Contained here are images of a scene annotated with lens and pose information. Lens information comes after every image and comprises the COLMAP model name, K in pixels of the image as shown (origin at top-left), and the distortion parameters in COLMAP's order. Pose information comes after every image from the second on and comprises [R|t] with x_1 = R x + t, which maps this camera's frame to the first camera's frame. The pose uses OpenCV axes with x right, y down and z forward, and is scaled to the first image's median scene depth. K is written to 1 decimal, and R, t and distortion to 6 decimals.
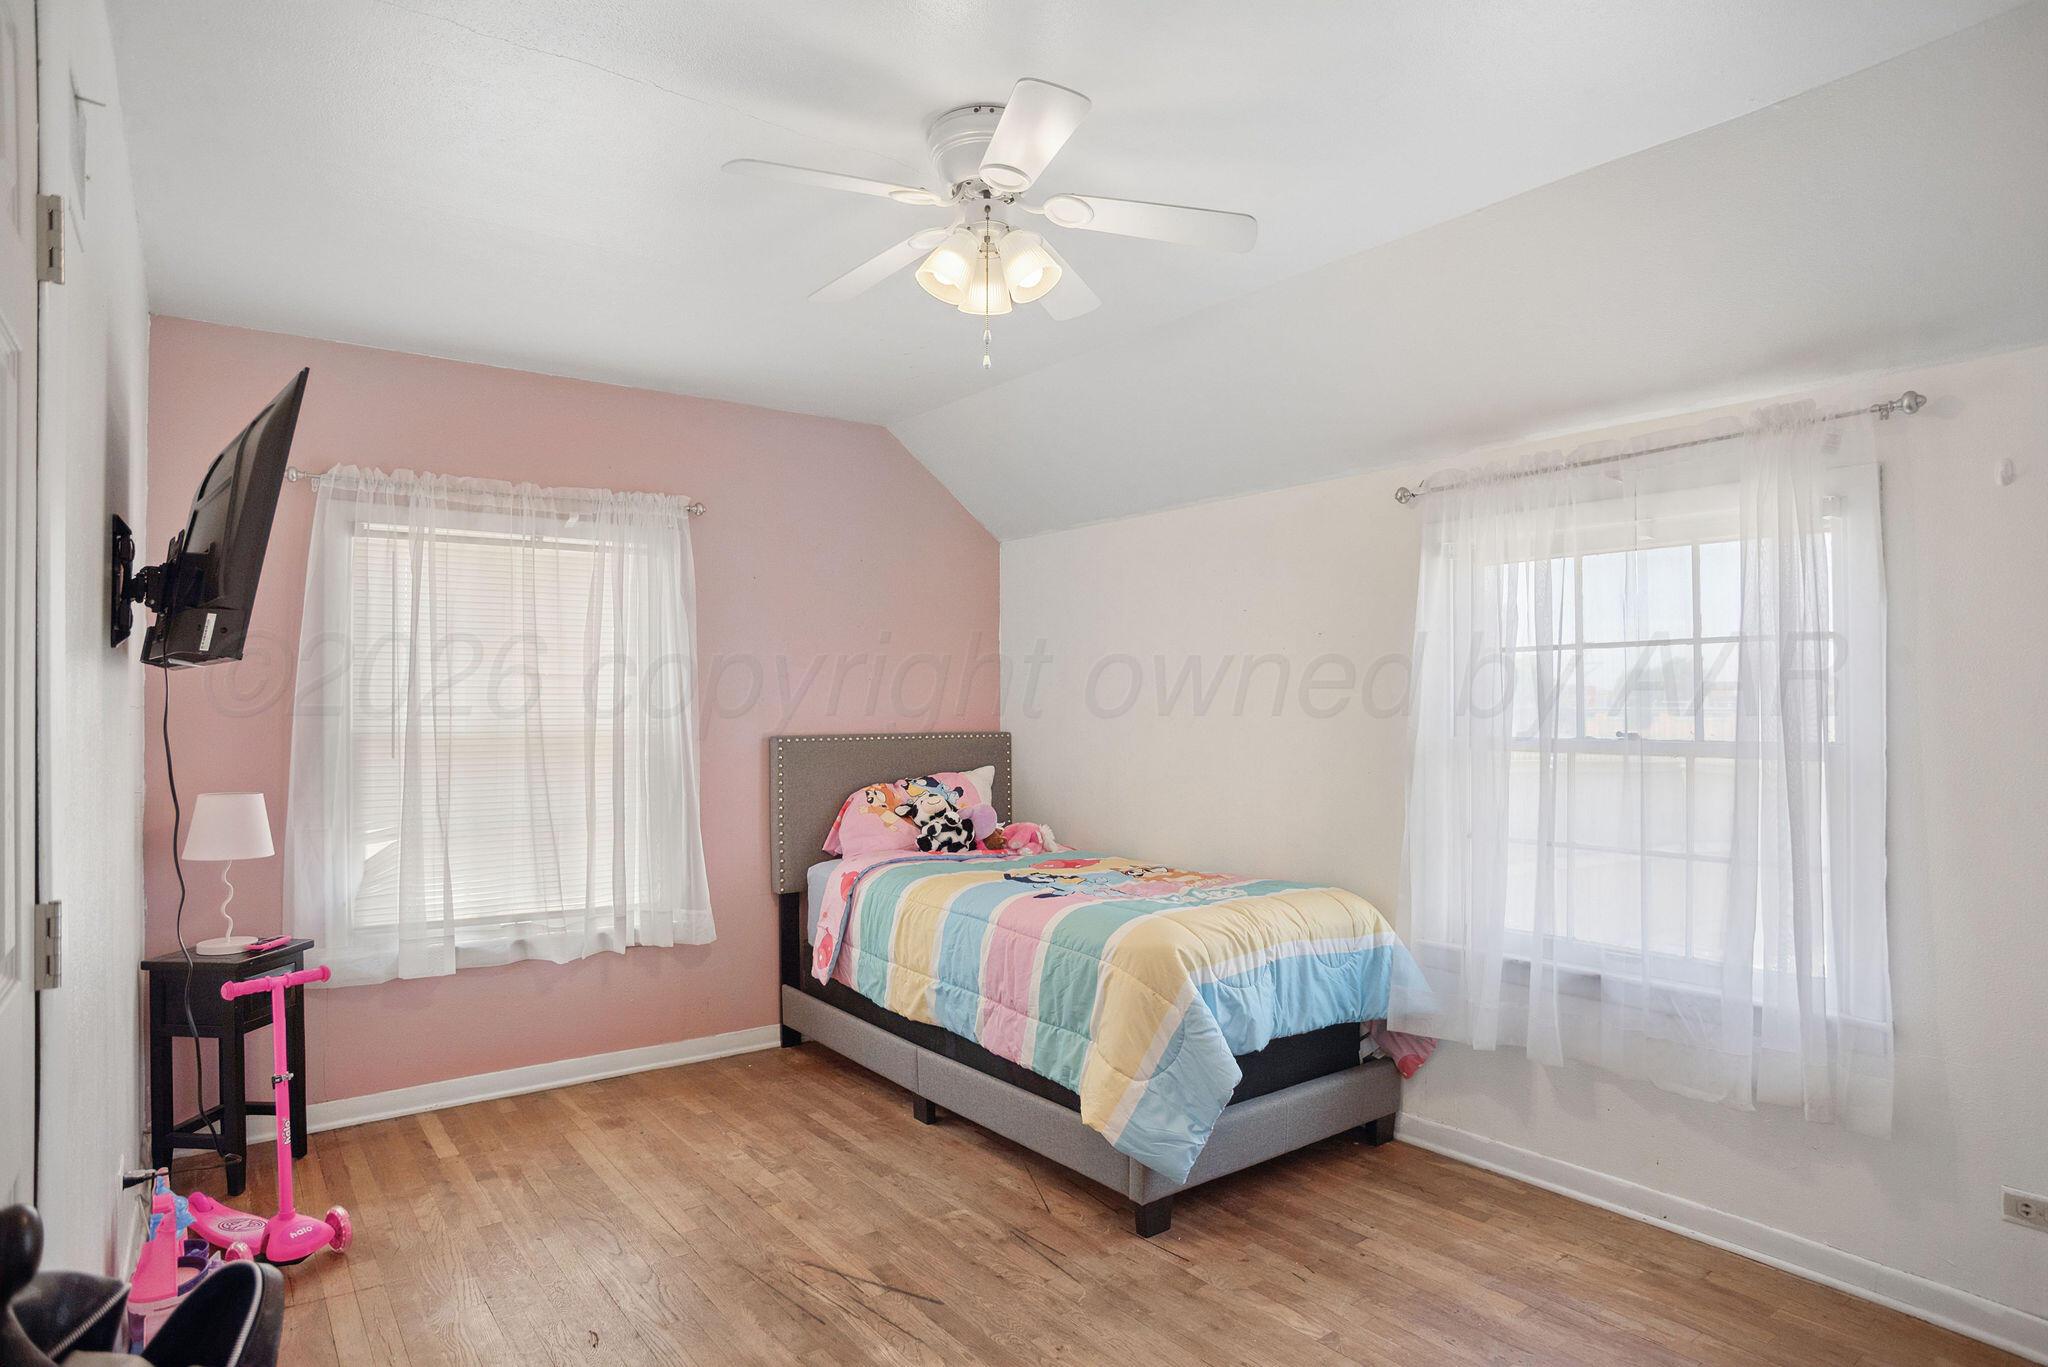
lens RADIAL K [[1110.6, 0, 1024.0], [0, 1110.6, 683.5], [0, 0, 1]] dist [-0.110160, 0.059488]
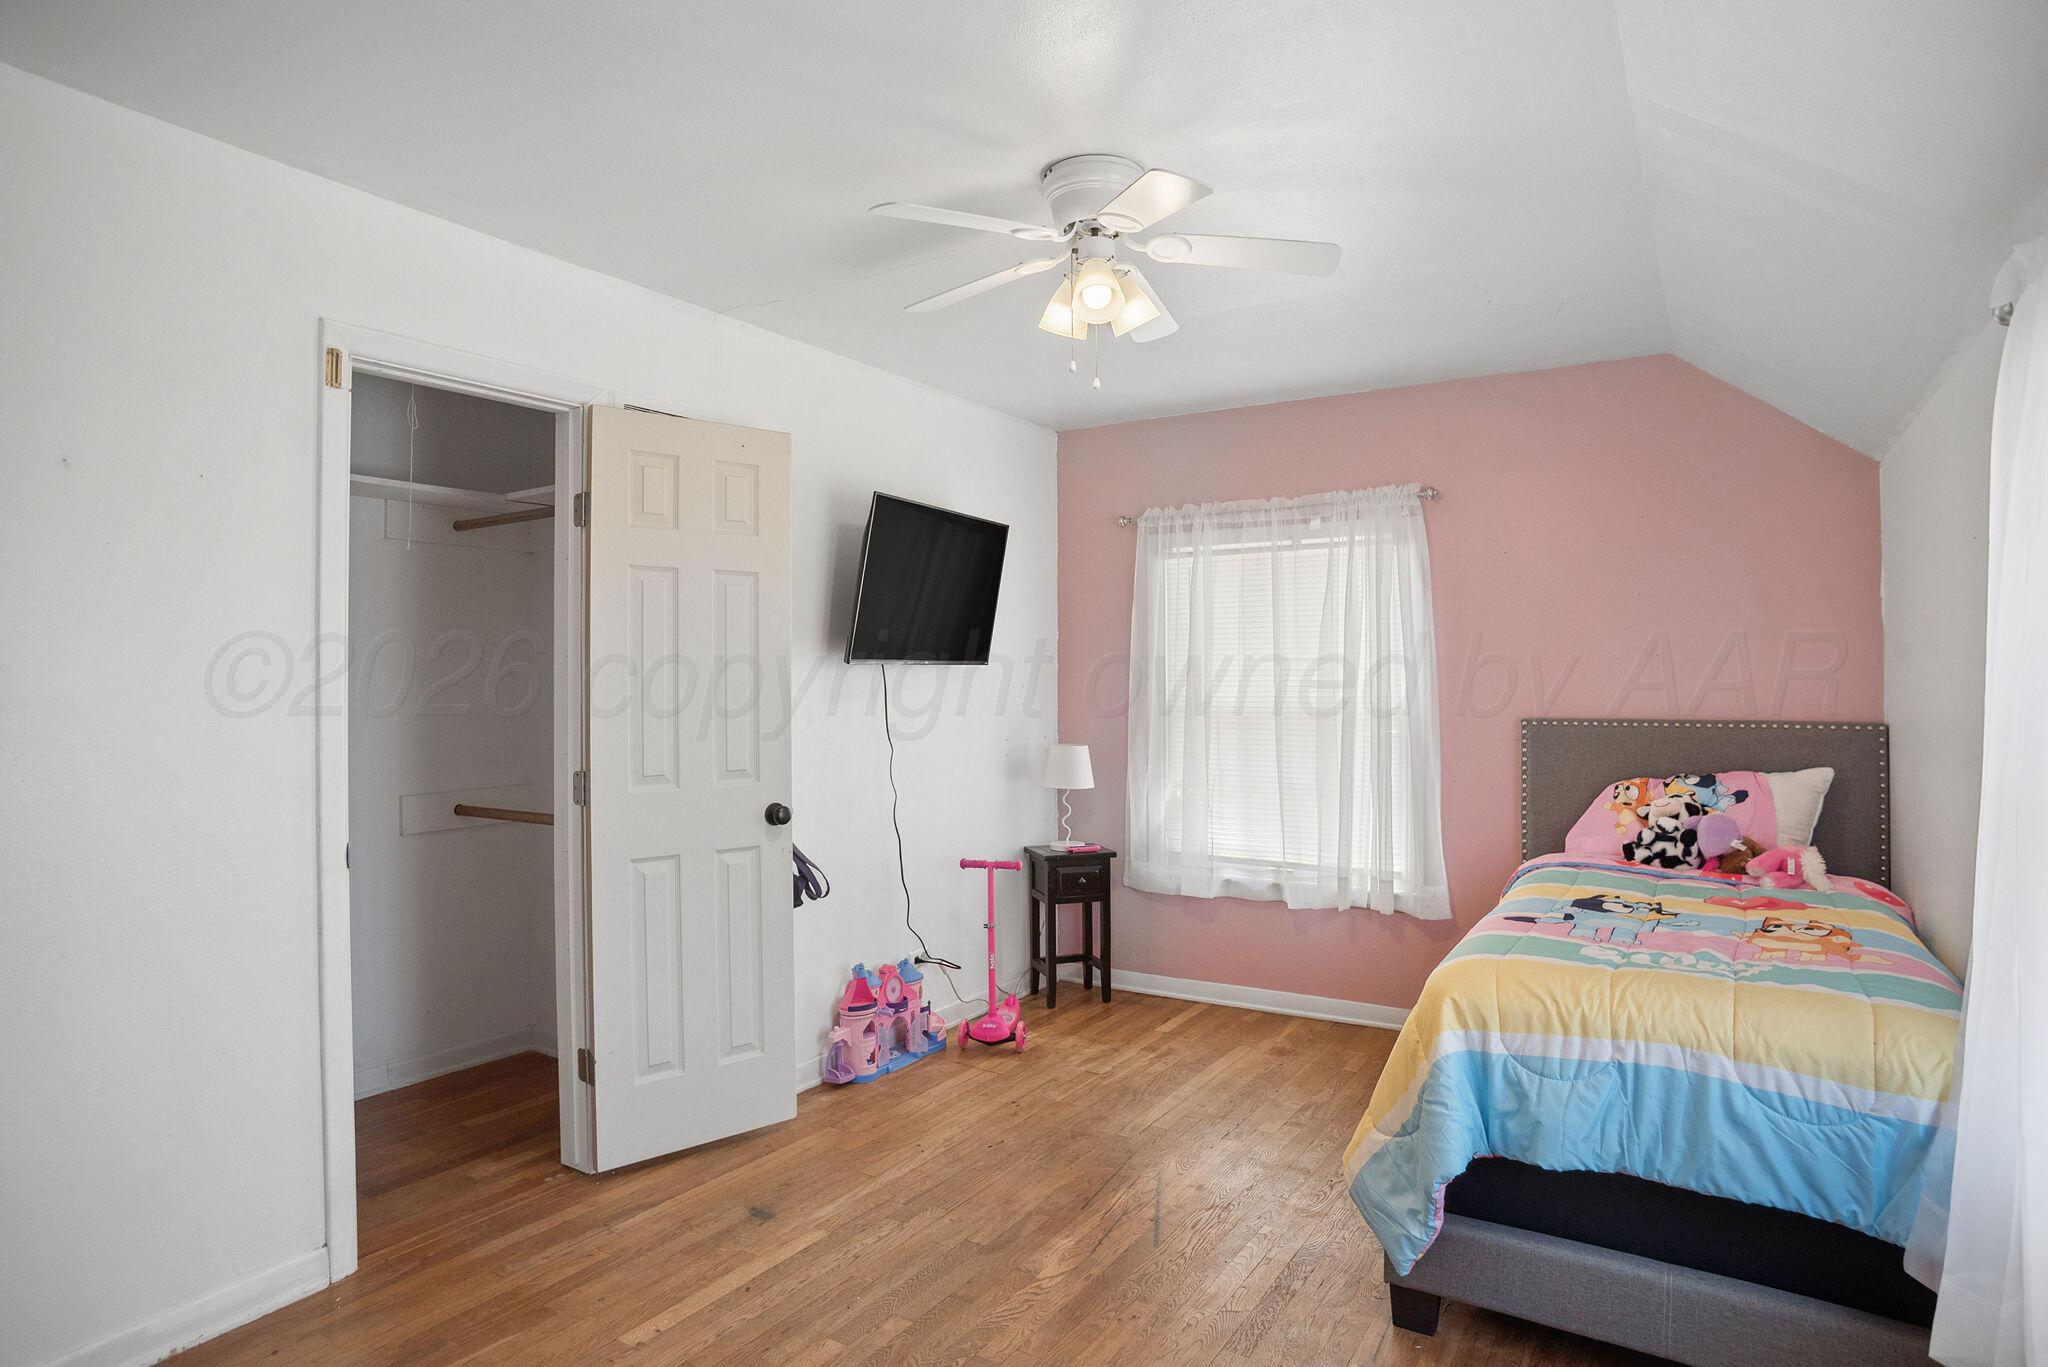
lens RADIAL K [[1110.5, 0, 1053.6], [0, 1110.5, 655.4], [0, 0, 1]] dist [-0.102626, 0.057851]
pose [[0.375205, -0.018934, -0.926748, 0.580210], [0.016448, 0.999770, -0.013766, 0.000111], [0.926796, -0.010078, 0.375430, 0.331137]]
